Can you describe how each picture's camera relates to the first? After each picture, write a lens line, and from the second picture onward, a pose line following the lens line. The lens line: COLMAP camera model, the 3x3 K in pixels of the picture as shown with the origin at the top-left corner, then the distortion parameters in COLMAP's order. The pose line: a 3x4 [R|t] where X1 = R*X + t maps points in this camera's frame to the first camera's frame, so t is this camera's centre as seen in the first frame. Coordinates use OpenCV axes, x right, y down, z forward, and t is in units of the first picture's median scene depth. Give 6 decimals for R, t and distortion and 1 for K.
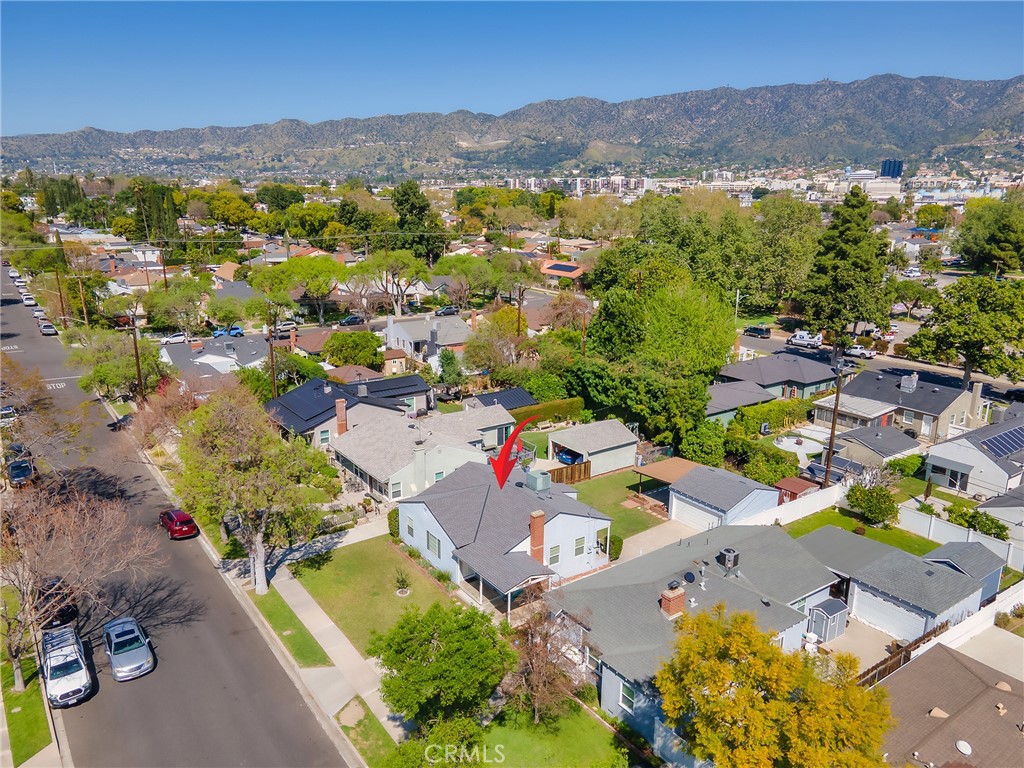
lens RADIAL K [[746.4, 0, 504.6], [0, 746.4, 388.6], [0, 0, 1]] dist [0.050414, -0.017861]
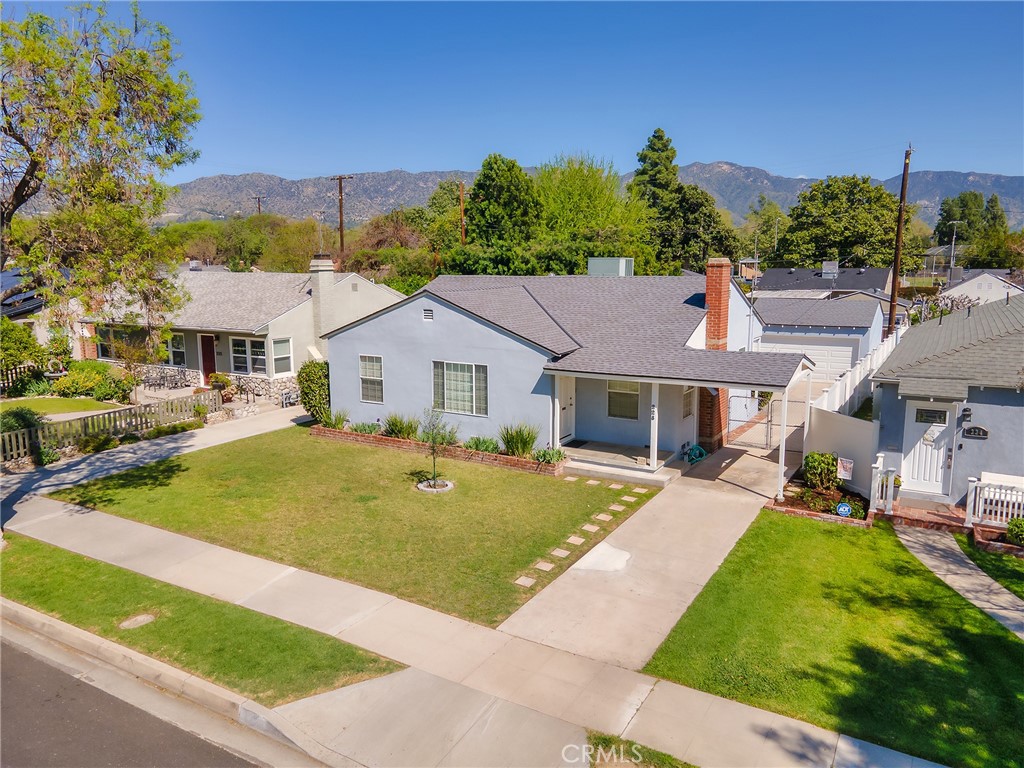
lens RADIAL K [[746.4, 0, 505.5], [0, 746.4, 384.2], [0, 0, 1]] dist [0.050414, -0.017861]
pose [[0.918405, -0.075140, 0.388442, -0.178666], [0.115774, 0.989864, -0.082249, 0.186012], [-0.378325, 0.120509, 0.917795, 0.461136]]
